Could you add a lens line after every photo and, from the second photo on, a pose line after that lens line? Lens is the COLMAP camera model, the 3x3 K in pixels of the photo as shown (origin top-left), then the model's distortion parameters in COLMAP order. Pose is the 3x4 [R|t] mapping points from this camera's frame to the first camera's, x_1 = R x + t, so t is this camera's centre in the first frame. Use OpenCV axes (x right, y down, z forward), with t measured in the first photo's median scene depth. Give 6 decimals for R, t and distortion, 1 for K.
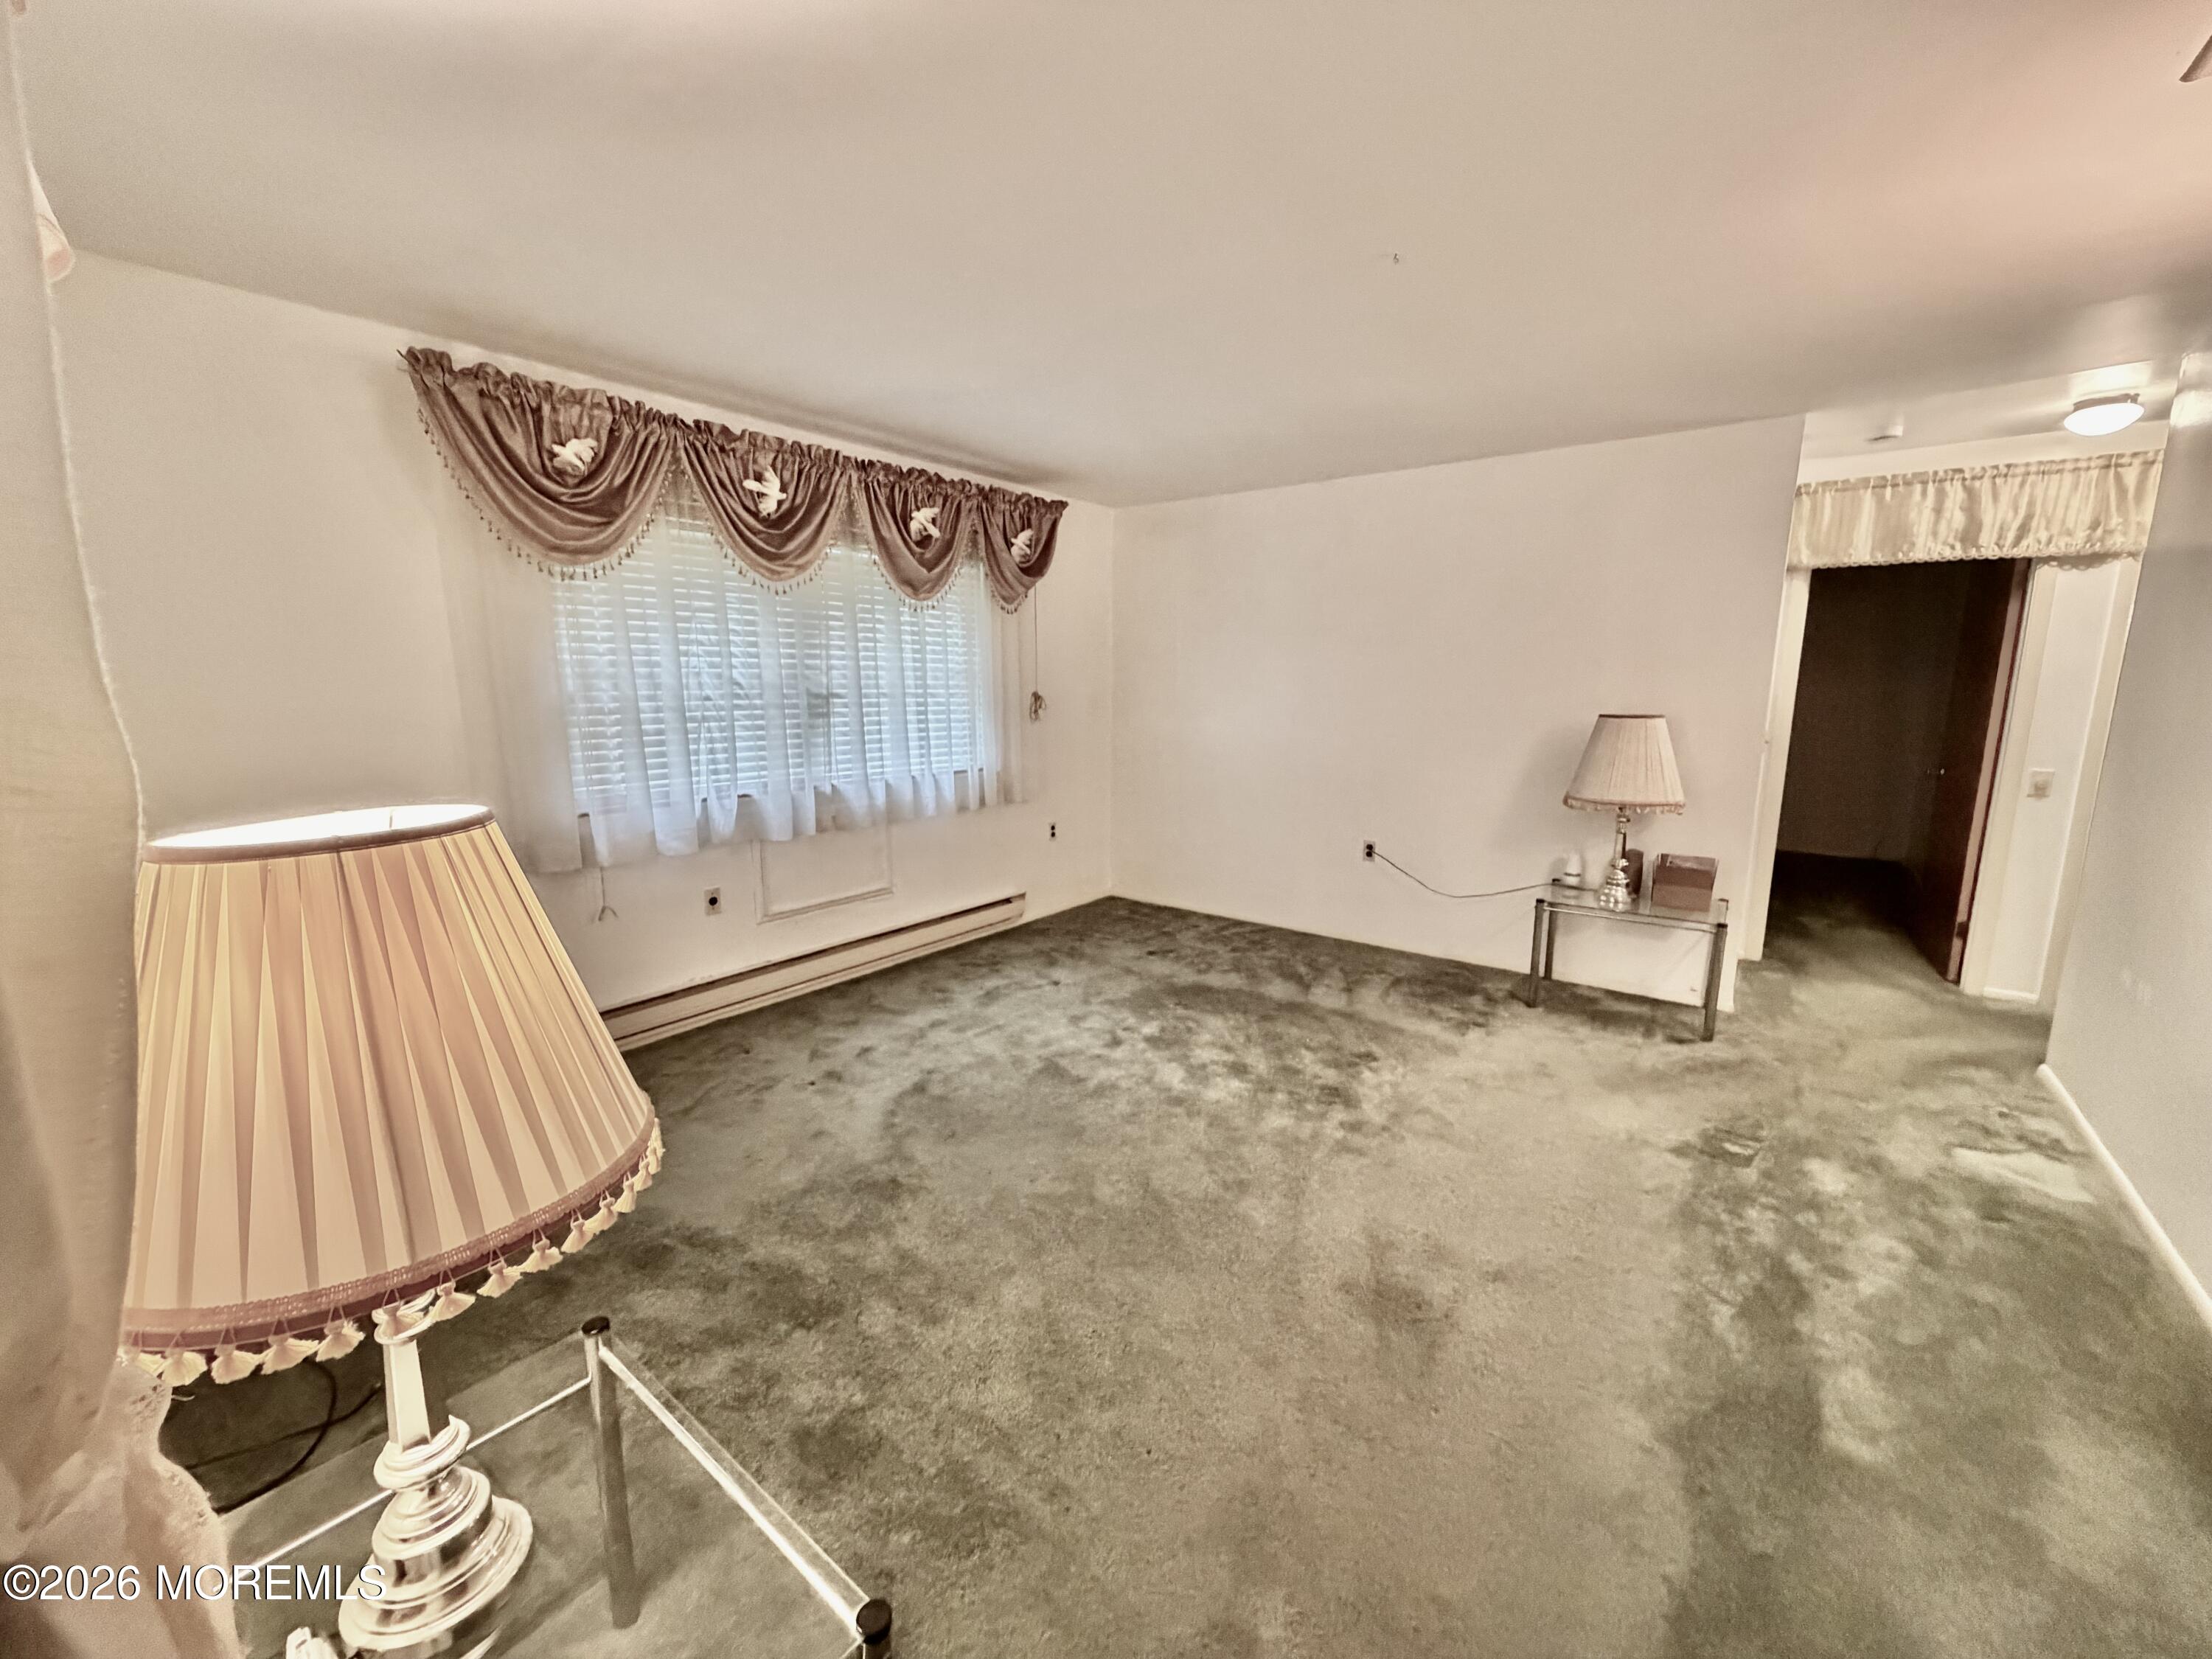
lens RADIAL K [[877.9, 0, 1100.3], [0, 877.9, 837.7], [0, 0, 1]] dist [0.000525, 0.000002]
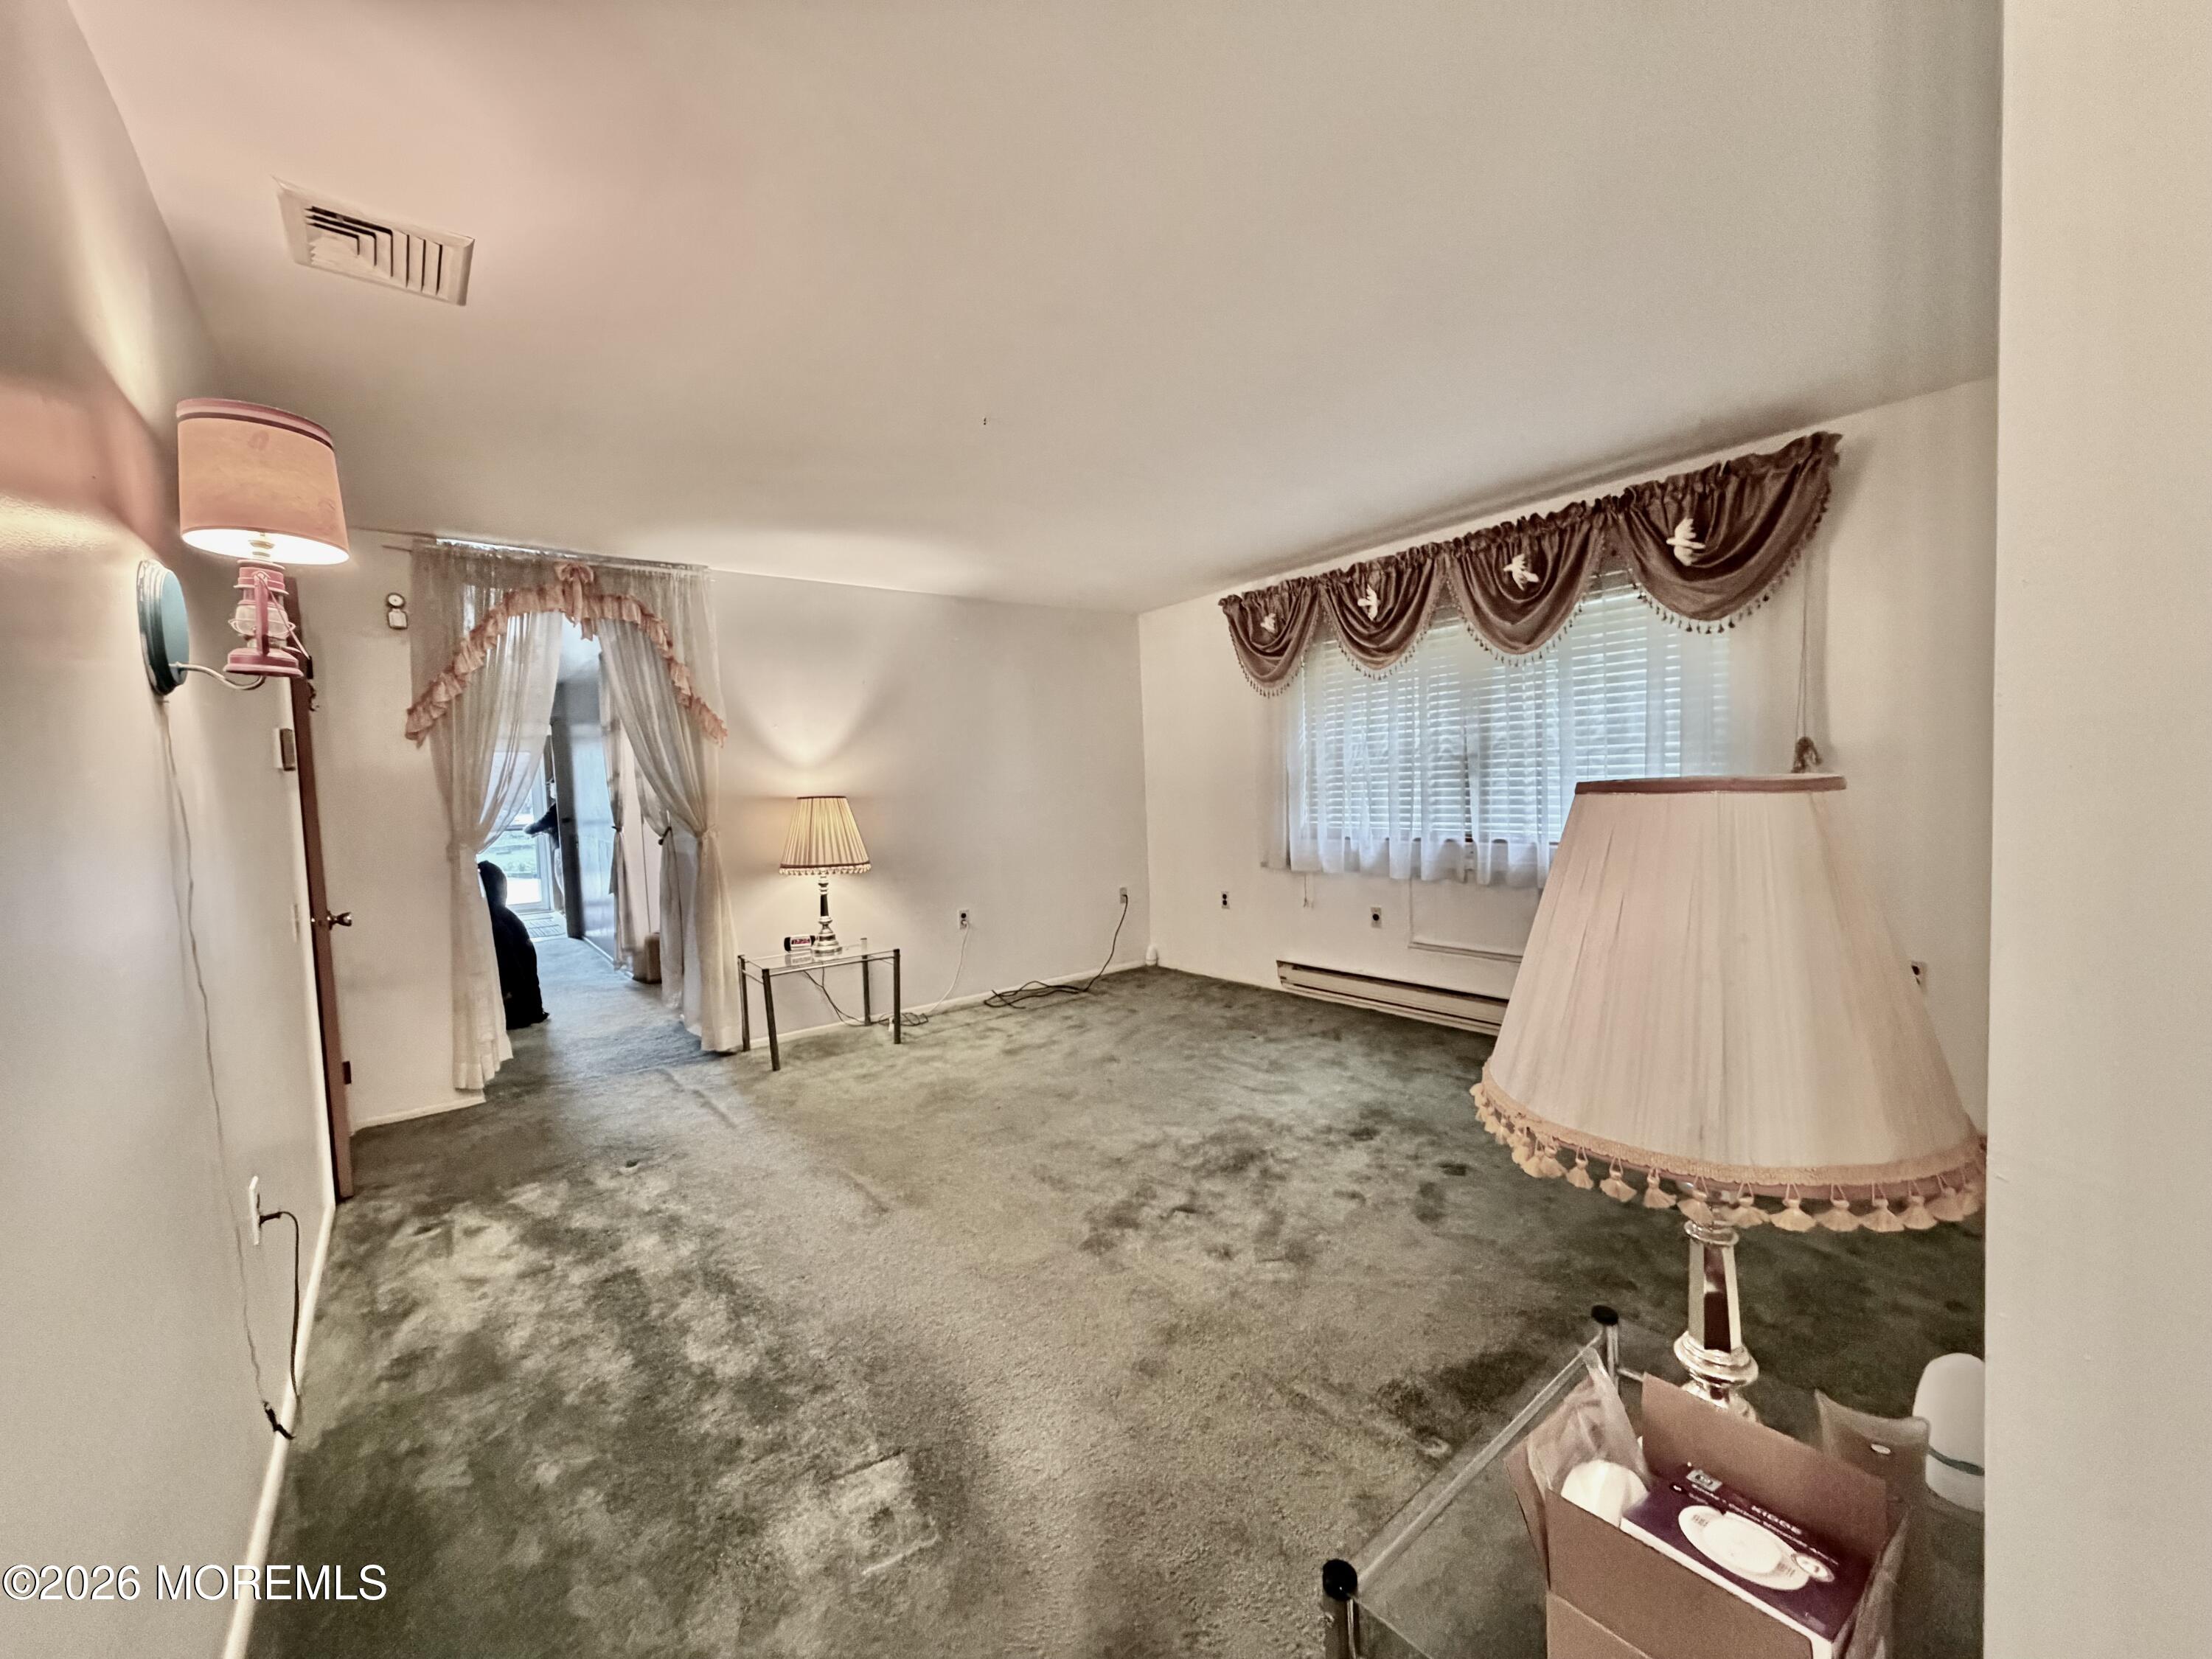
lens RADIAL K [[877.9, 0, 1100.3], [0, 877.9, 837.7], [0, 0, 1]] dist [0.000525, 0.000002]
pose [[-0.246484, 0.058884, -0.967356, 0.877730], [-0.138213, 0.985814, 0.095225, -0.107213], [0.959241, 0.157172, -0.234849, 0.865672]]
